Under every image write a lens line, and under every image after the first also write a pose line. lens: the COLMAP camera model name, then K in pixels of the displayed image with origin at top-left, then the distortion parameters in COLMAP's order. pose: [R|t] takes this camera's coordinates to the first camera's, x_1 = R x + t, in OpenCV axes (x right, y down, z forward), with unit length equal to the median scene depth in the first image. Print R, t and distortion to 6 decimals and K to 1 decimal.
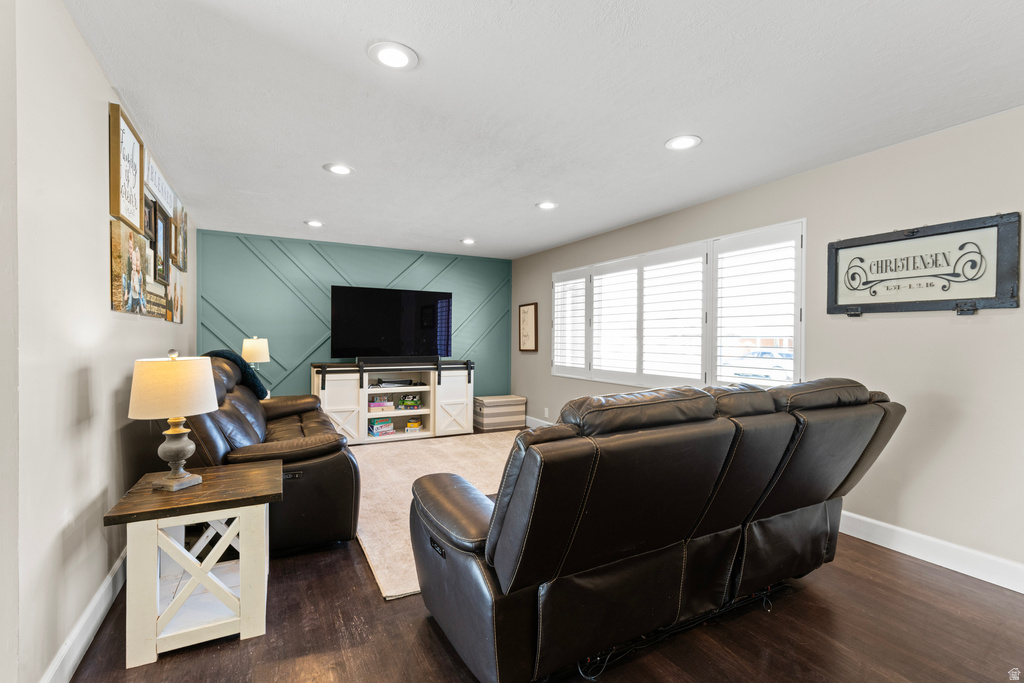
lens RADIAL K [[446.1, 0, 512.0], [0, 446.1, 341.5], [0, 0, 1]] dist [-0.000115, 0.000002]
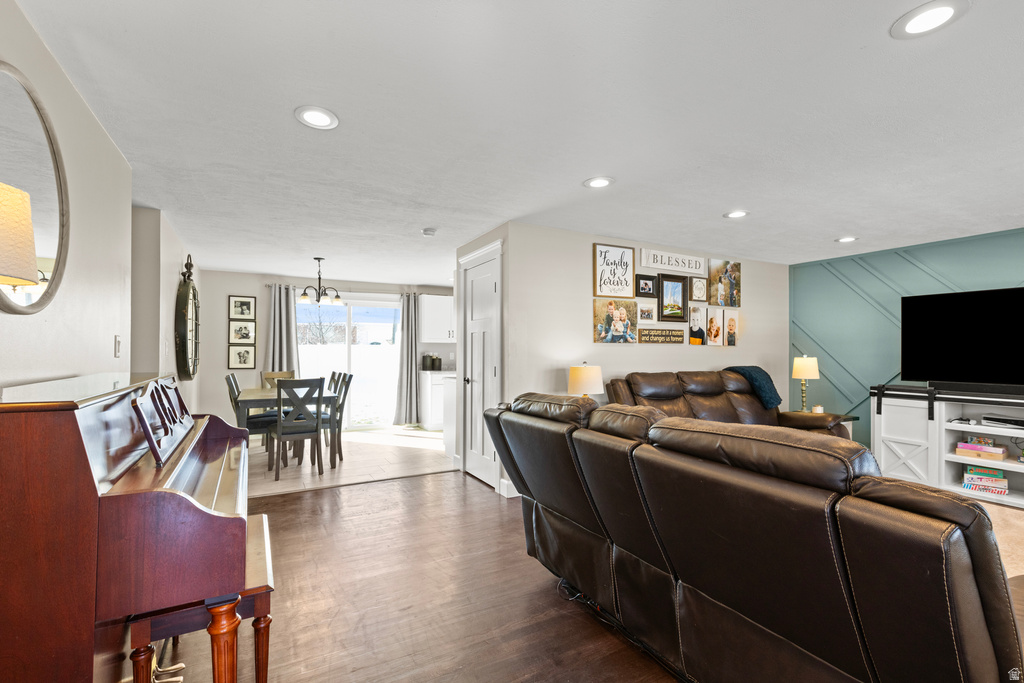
lens RADIAL K [[462.3, 0, 507.8], [0, 462.3, 354.4], [0, 0, 1]] dist [0.001041, -0.000054]
pose [[-0.011800, -0.001996, -0.999928, 0.522656], [-0.013065, 0.999913, -0.001842, -0.001736], [0.999845, 0.013042, -0.011825, 0.252626]]
